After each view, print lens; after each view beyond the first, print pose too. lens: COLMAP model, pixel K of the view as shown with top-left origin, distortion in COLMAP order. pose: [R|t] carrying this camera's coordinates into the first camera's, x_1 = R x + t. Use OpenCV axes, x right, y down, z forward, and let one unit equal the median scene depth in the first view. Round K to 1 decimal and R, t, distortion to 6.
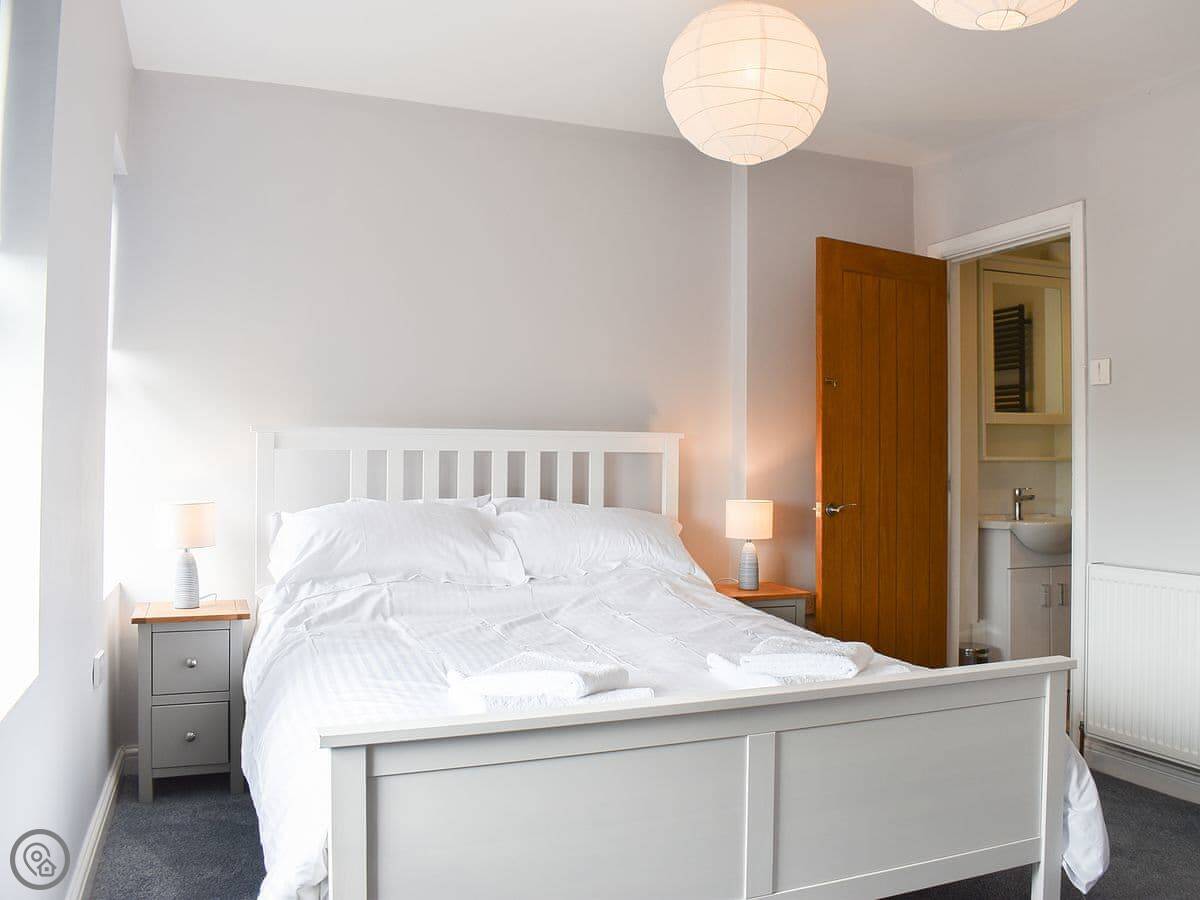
lens RADIAL K [[1023.2, 0, 600.0], [0, 1023.2, 450.0], [0, 0, 1]] dist [-0.077643, 0.001747]
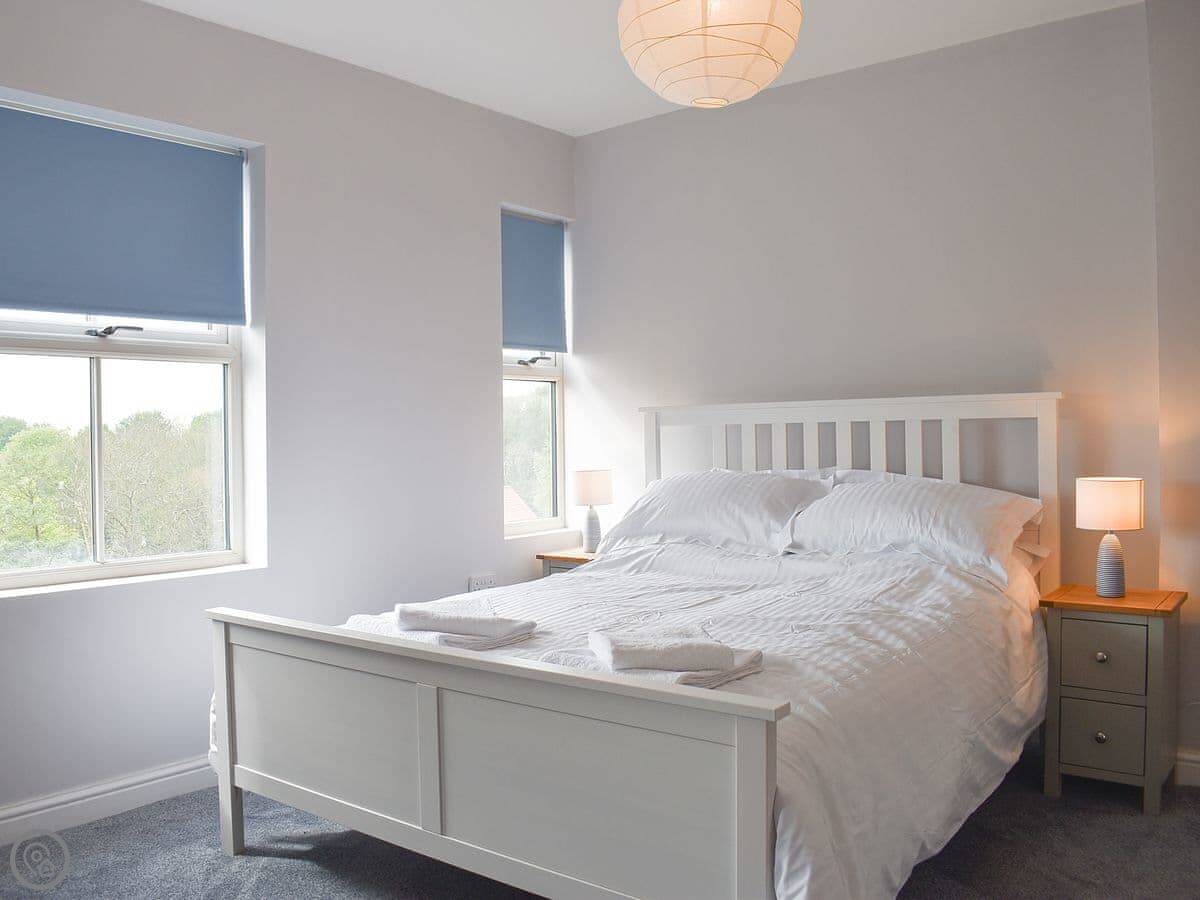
lens RADIAL K [[1023.2, 0, 600.0], [0, 1023.2, 450.0], [0, 0, 1]] dist [-0.077643, 0.001747]
pose [[0.491024, -0.001205, -0.871145, 0.645713], [0.028293, 0.999494, 0.014565, 0.007898], [0.870687, -0.031799, 0.490809, 0.337184]]
